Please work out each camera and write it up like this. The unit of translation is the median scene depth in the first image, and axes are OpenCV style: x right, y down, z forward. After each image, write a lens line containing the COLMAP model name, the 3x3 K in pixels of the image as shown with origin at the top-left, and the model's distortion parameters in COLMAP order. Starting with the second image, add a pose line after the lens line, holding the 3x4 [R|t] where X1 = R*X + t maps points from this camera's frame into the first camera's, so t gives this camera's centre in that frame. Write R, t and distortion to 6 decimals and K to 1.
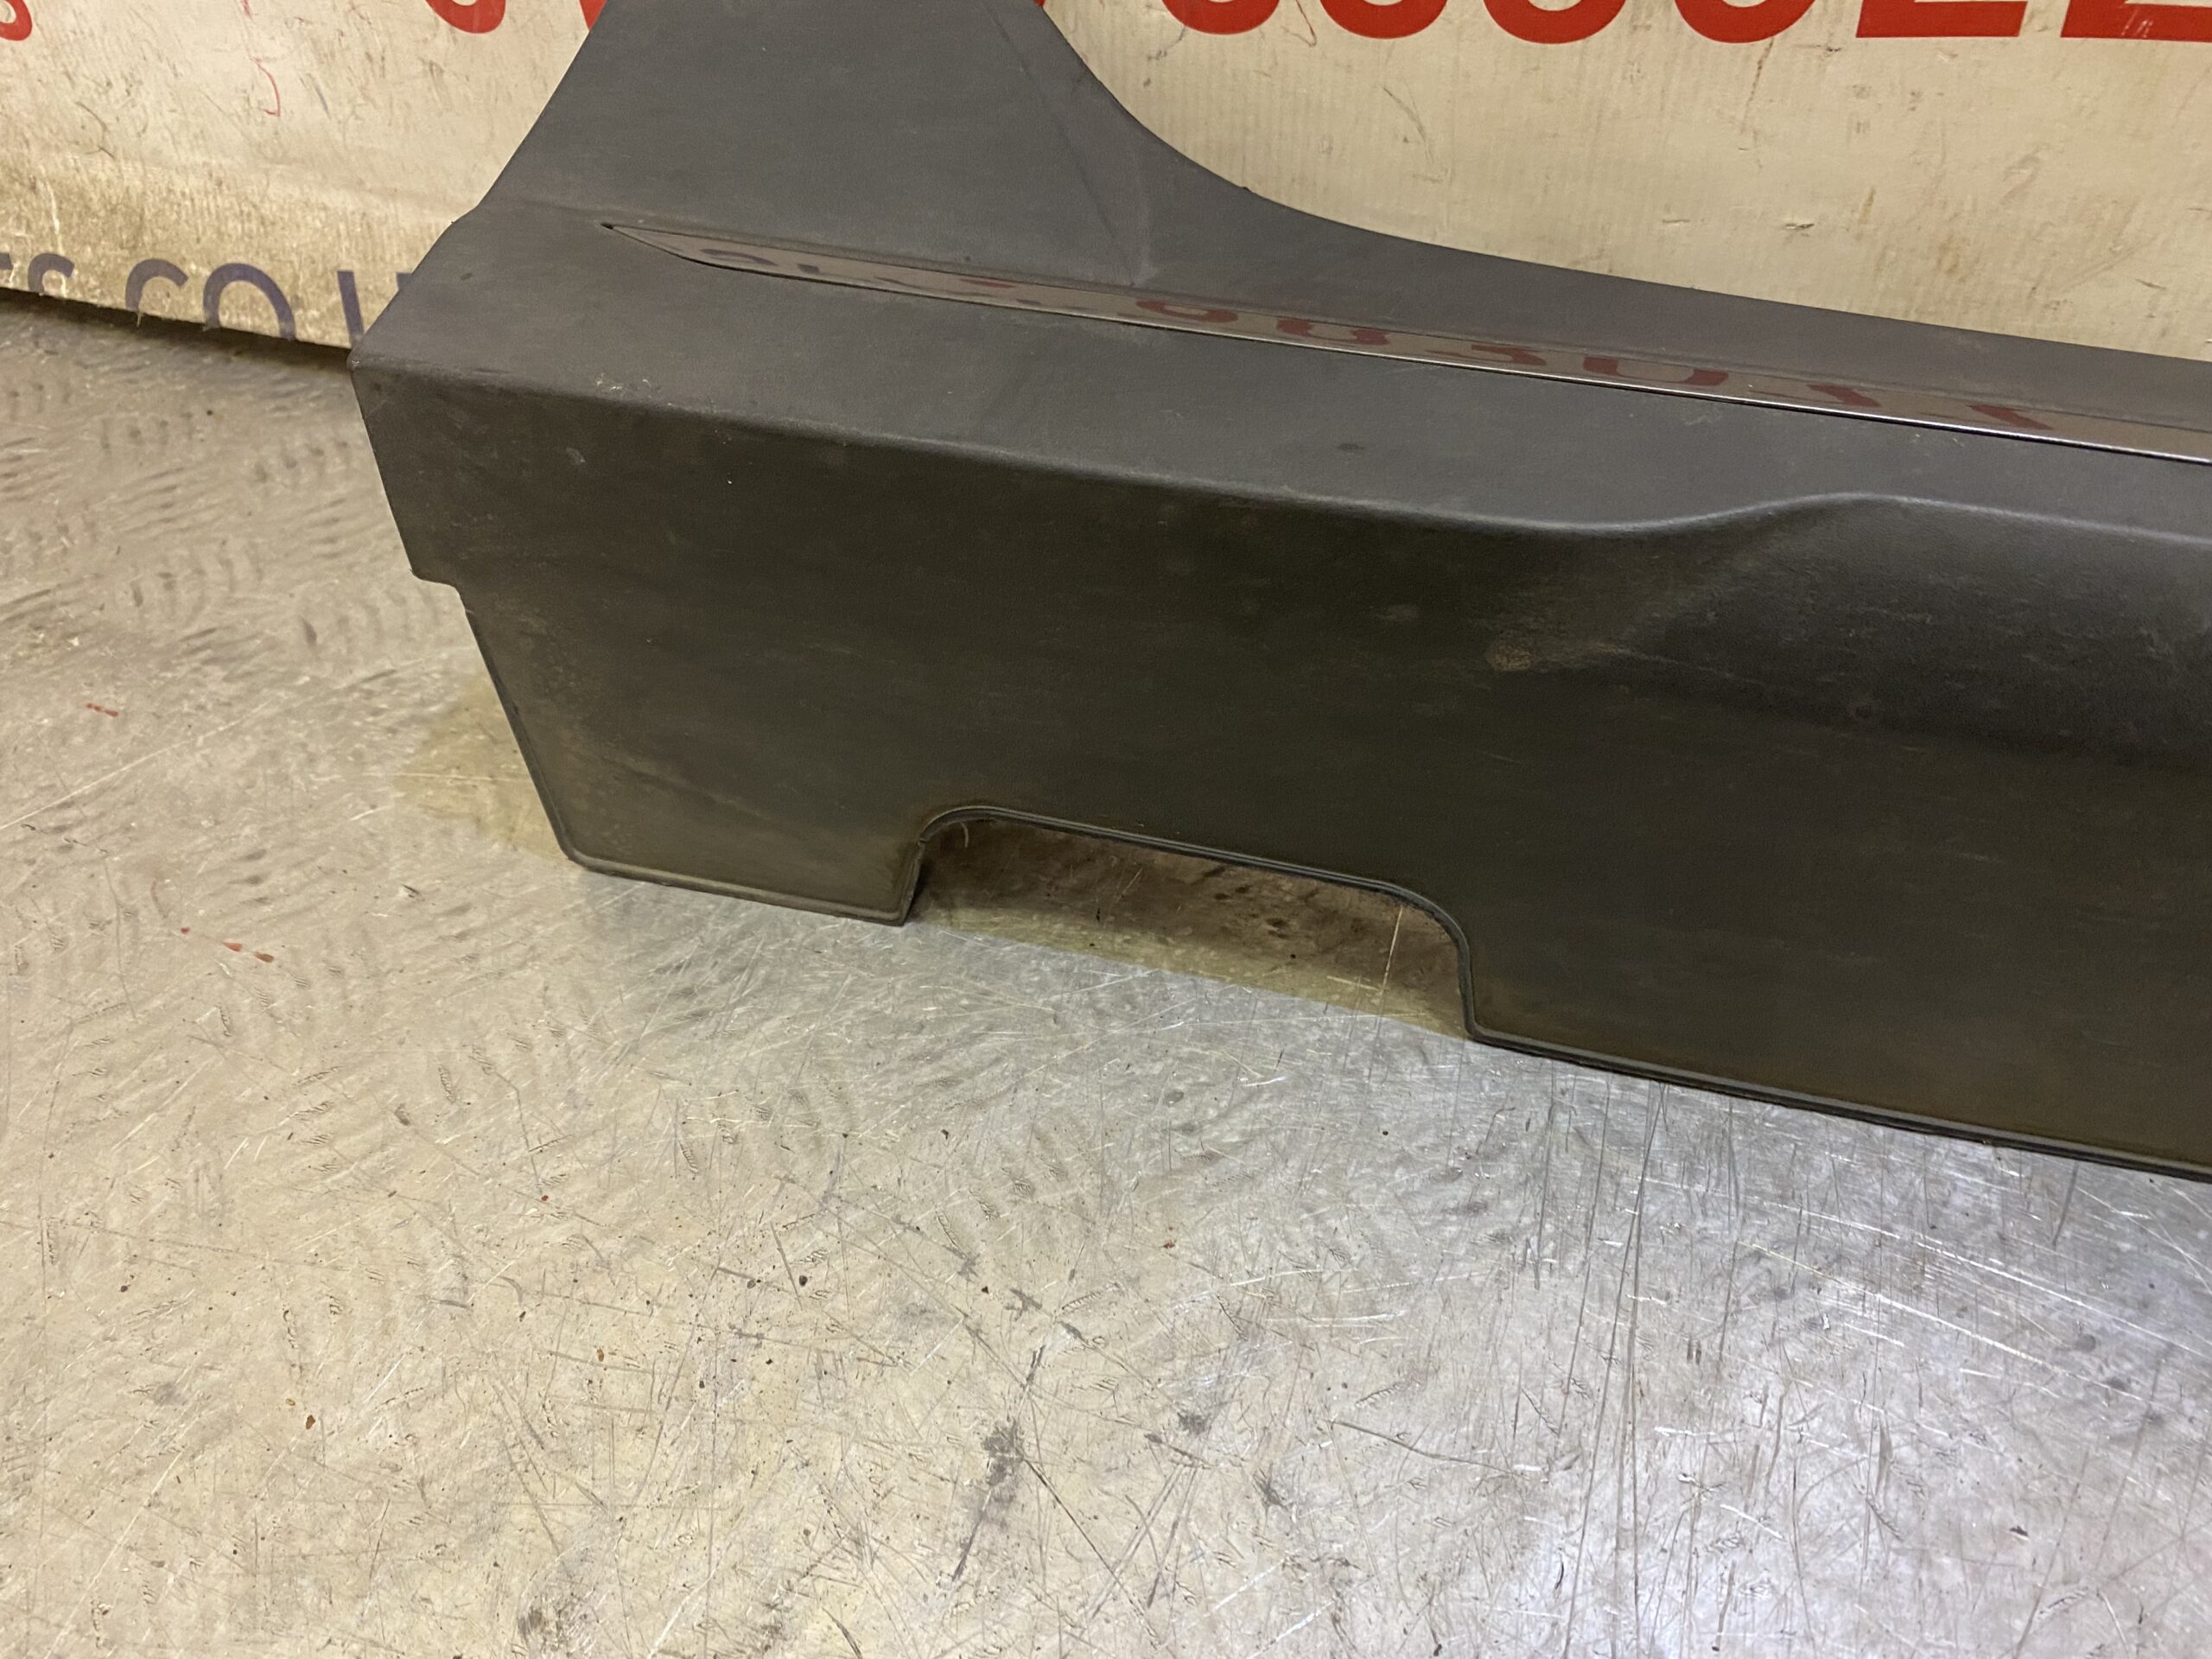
lens RADIAL K [[1747.6, 0, 1106.0], [0, 1747.6, 829.5], [0, 0, 1]] dist [0.029330, -0.018716]
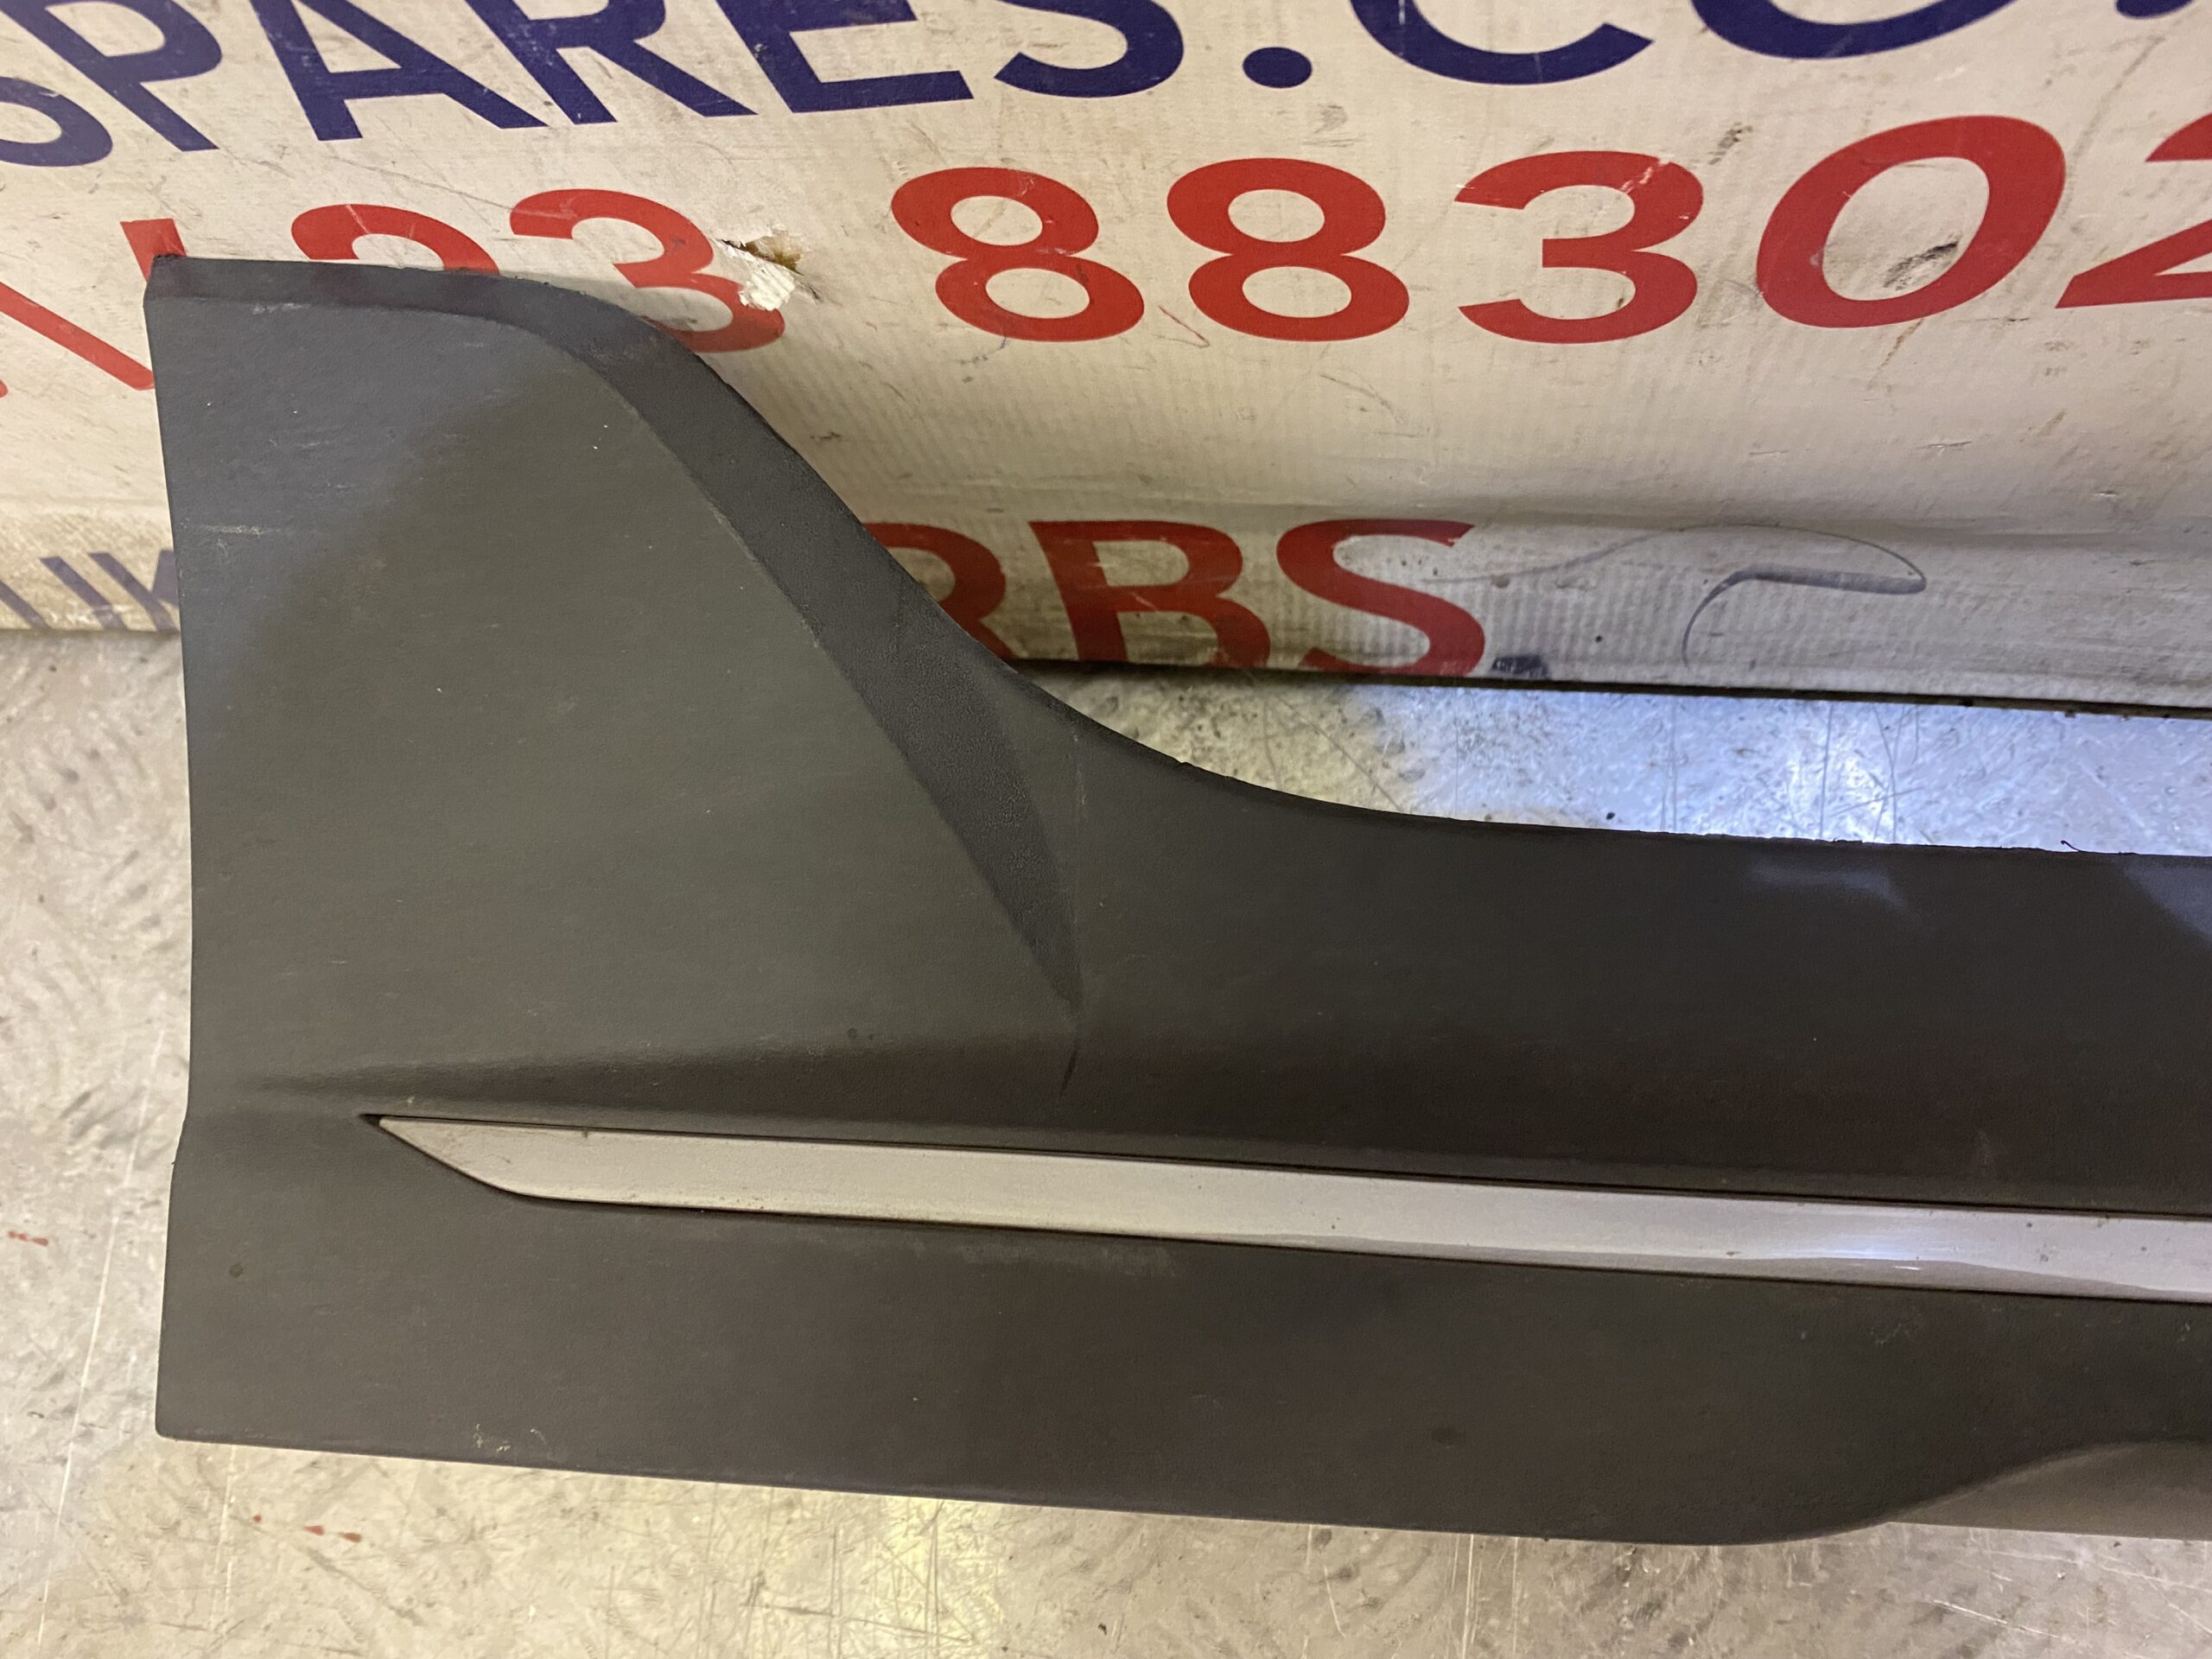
lens RADIAL K [[1710.1, 0, 1136.3], [0, 1710.1, 829.3], [0, 0, 1]] dist [0.008580, -0.002375]
pose [[0.967002, -0.247769, -0.059304, 0.086530], [0.243774, 0.832218, 0.497982, -0.622606], [-0.074031, -0.496007, 0.865157, 0.360897]]
